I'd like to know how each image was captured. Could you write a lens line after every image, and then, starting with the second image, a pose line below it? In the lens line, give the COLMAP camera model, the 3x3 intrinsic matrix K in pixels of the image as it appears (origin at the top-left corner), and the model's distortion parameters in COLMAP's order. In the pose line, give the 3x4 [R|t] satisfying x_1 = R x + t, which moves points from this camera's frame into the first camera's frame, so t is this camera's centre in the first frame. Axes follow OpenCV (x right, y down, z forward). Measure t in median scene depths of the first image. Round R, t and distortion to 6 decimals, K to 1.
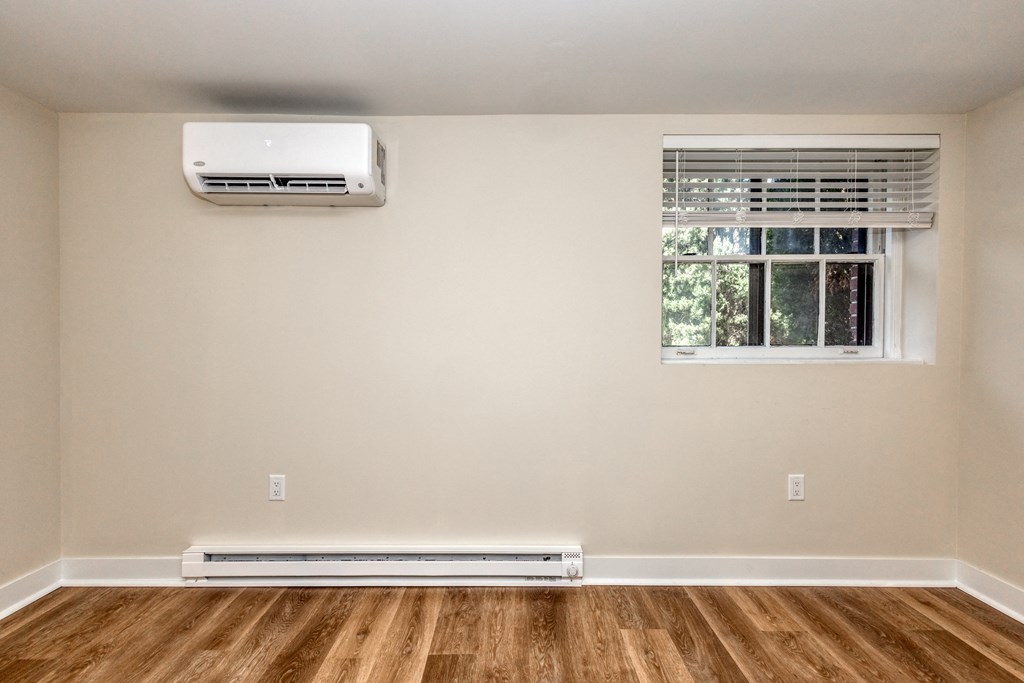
lens RADIAL K [[454.6, 0, 515.2], [0, 454.6, 338.6], [0, 0, 1]] dist [-0.000207, 0.000041]
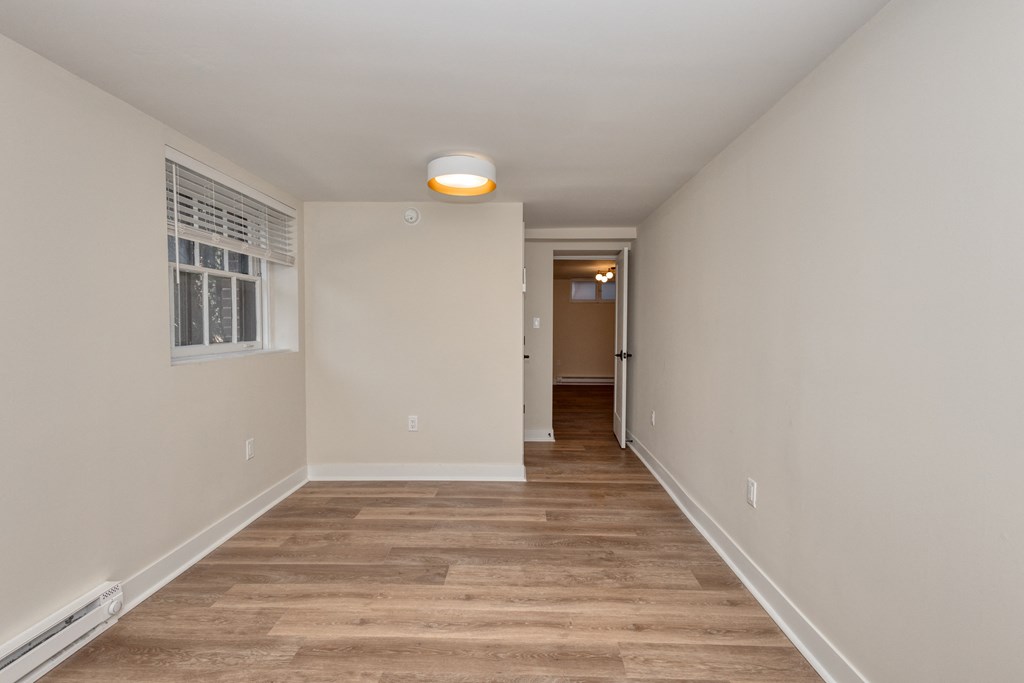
lens RADIAL K [[477.8, 0, 506.9], [0, 477.8, 339.1], [0, 0, 1]] dist [0.002802, 0.000272]
pose [[0.017048, -0.038134, 0.999127, -0.767846], [-0.028802, 0.998839, 0.038614, -0.079205], [-0.999440, -0.029435, 0.015930, 0.217477]]
